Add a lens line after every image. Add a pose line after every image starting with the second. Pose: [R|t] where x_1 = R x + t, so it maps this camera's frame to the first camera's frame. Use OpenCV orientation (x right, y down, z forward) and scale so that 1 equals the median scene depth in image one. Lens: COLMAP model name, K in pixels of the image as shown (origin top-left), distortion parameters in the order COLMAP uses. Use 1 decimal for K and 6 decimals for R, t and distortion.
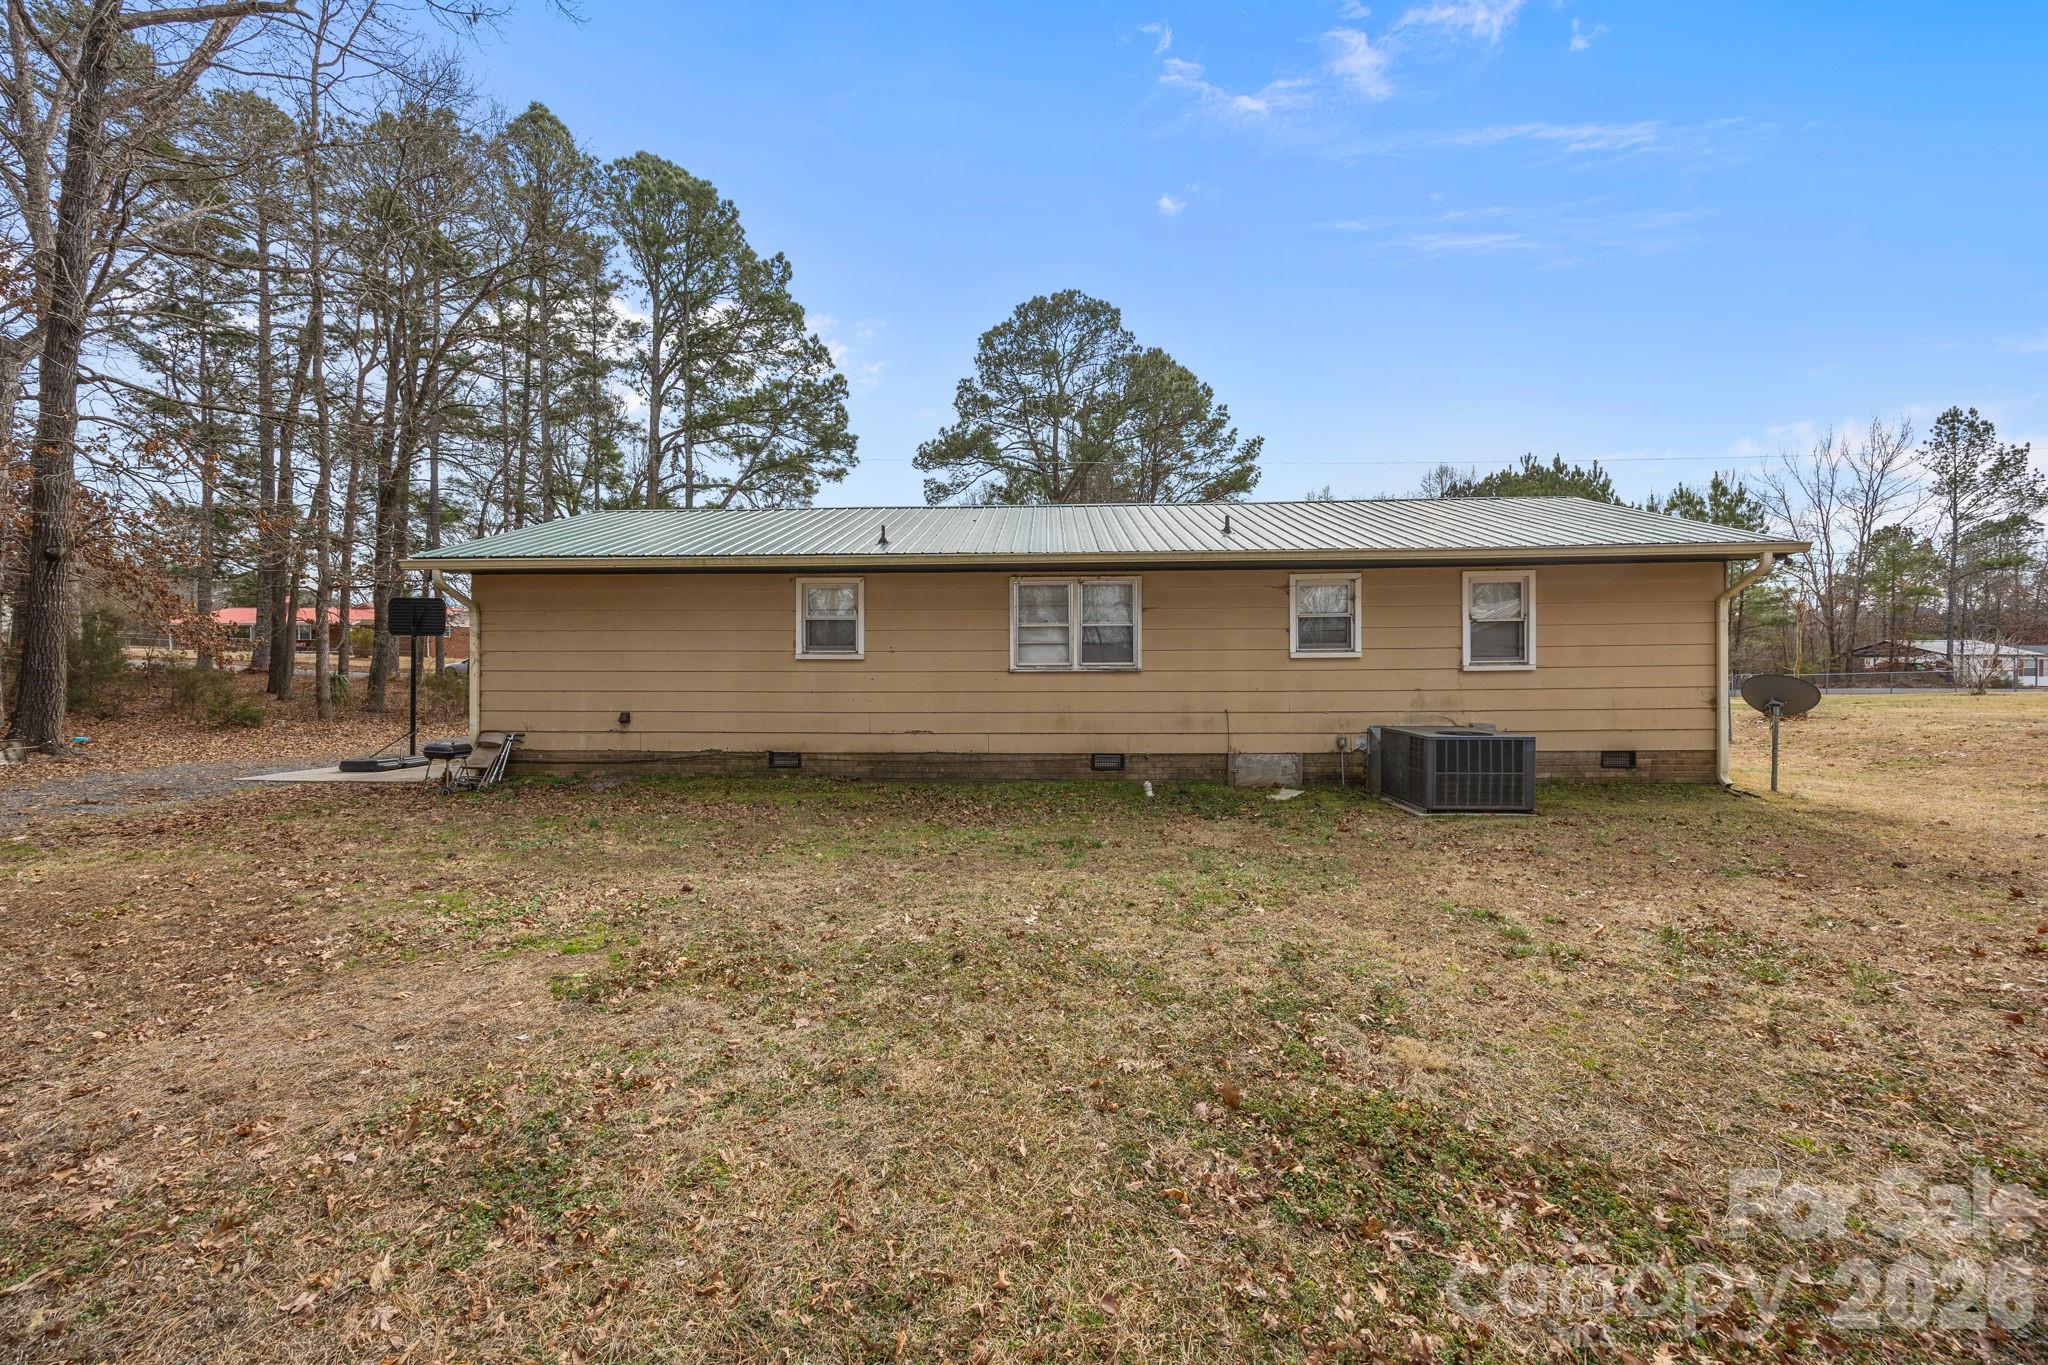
lens RADIAL K [[788.3, 0, 1022.9], [0, 788.3, 668.7], [0, 0, 1]] dist [-0.000308, -0.000039]
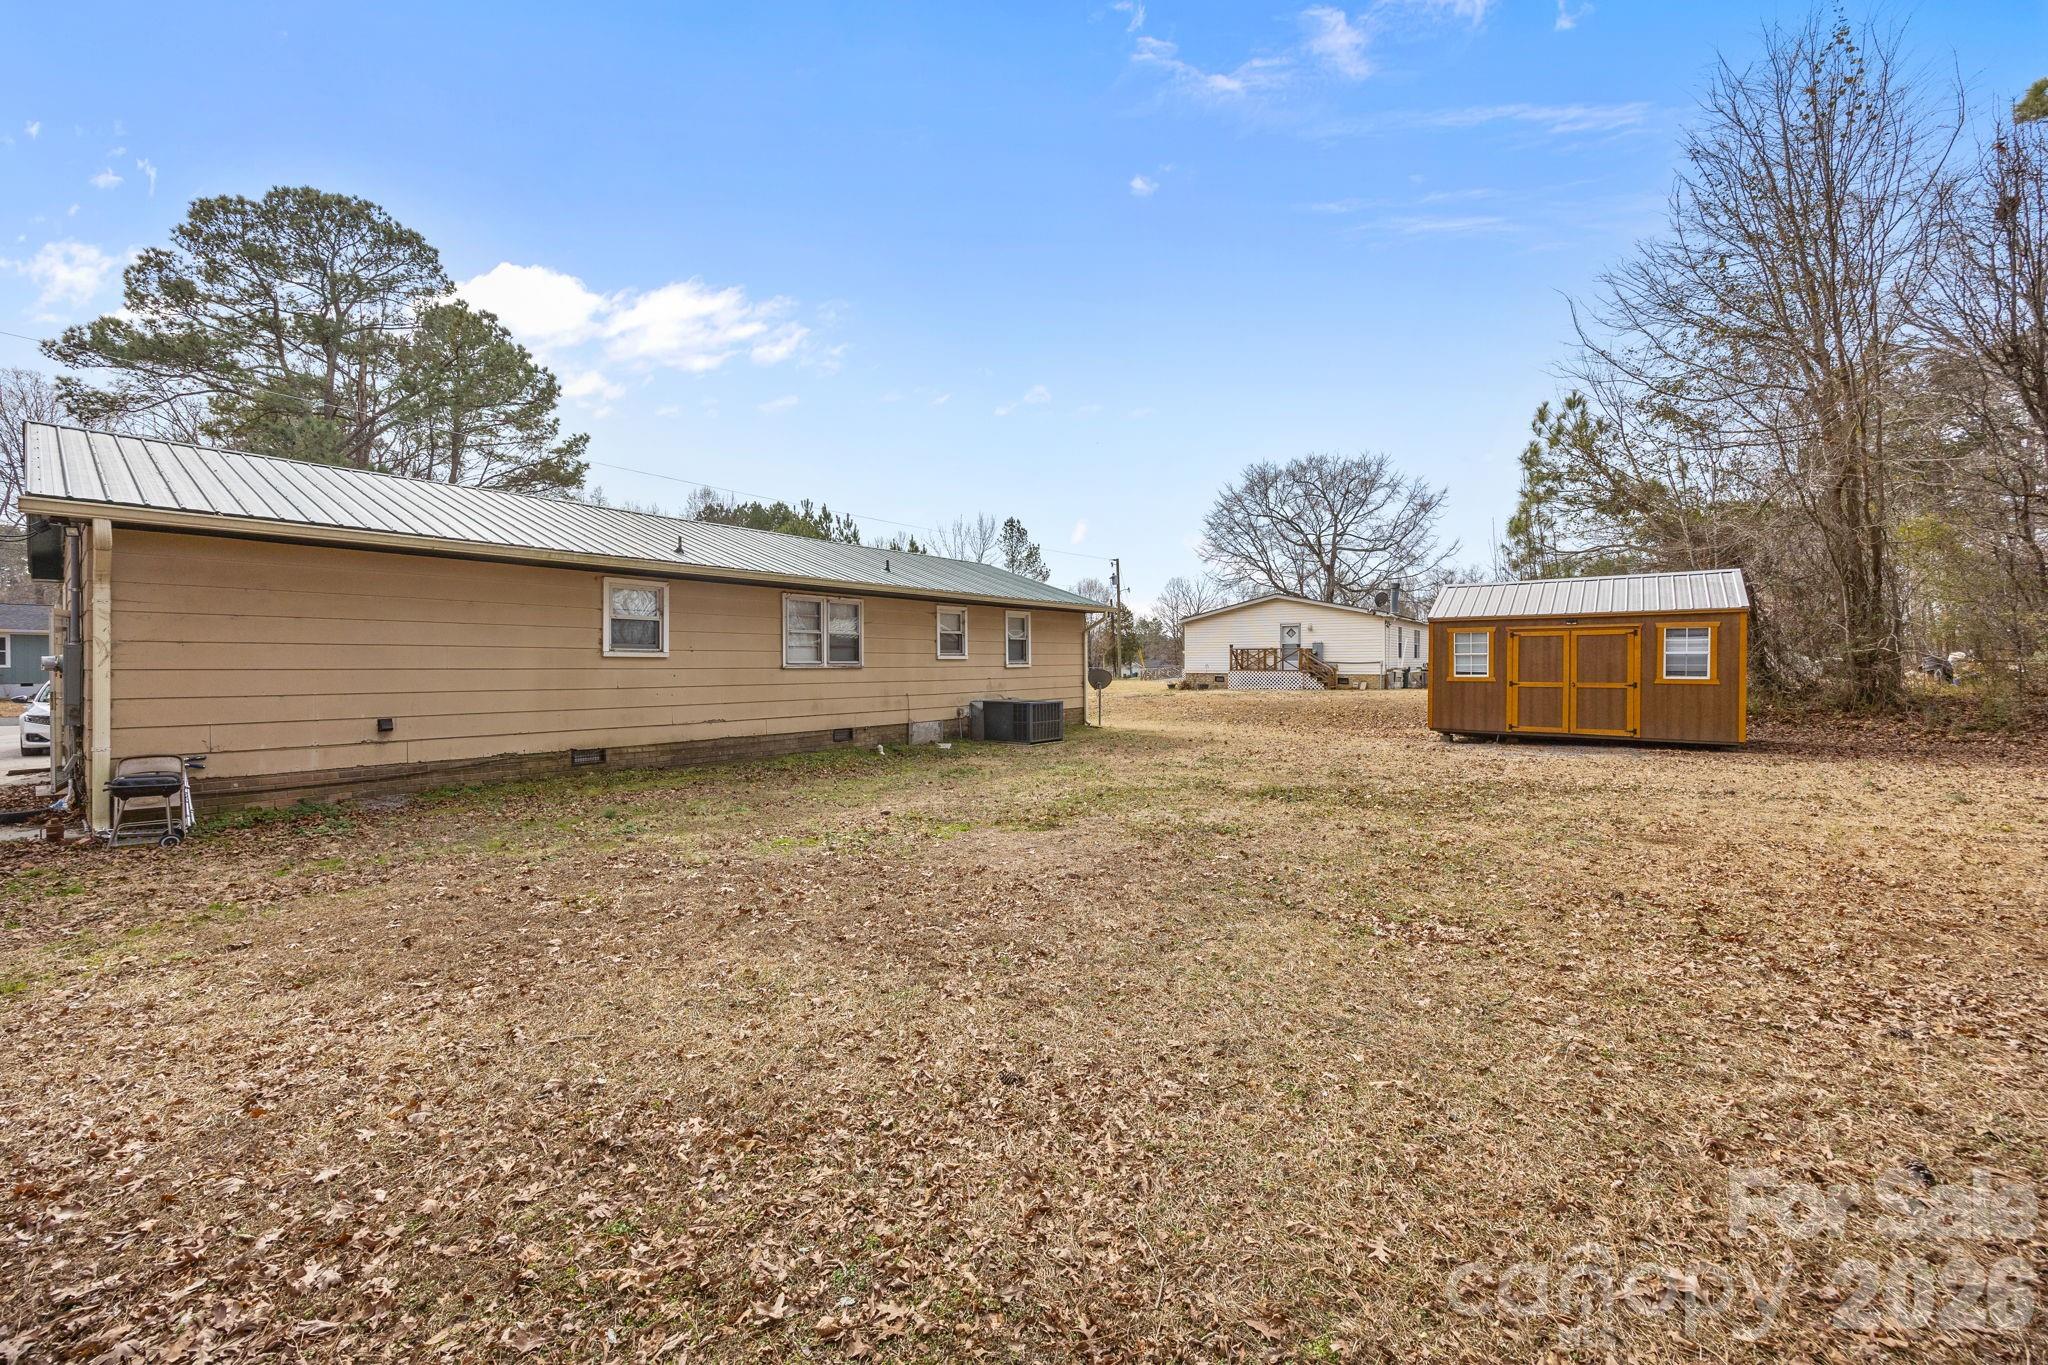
lens RADIAL K [[788.3, 0, 1022.9], [0, 788.3, 668.7], [0, 0, 1]] dist [-0.000308, -0.000039]
pose [[0.572610, -0.002179, 0.819825, -0.802298], [0.005178, 0.999986, -0.000959, 0.007167], [-0.819811, 0.004794, 0.572613, -0.027805]]
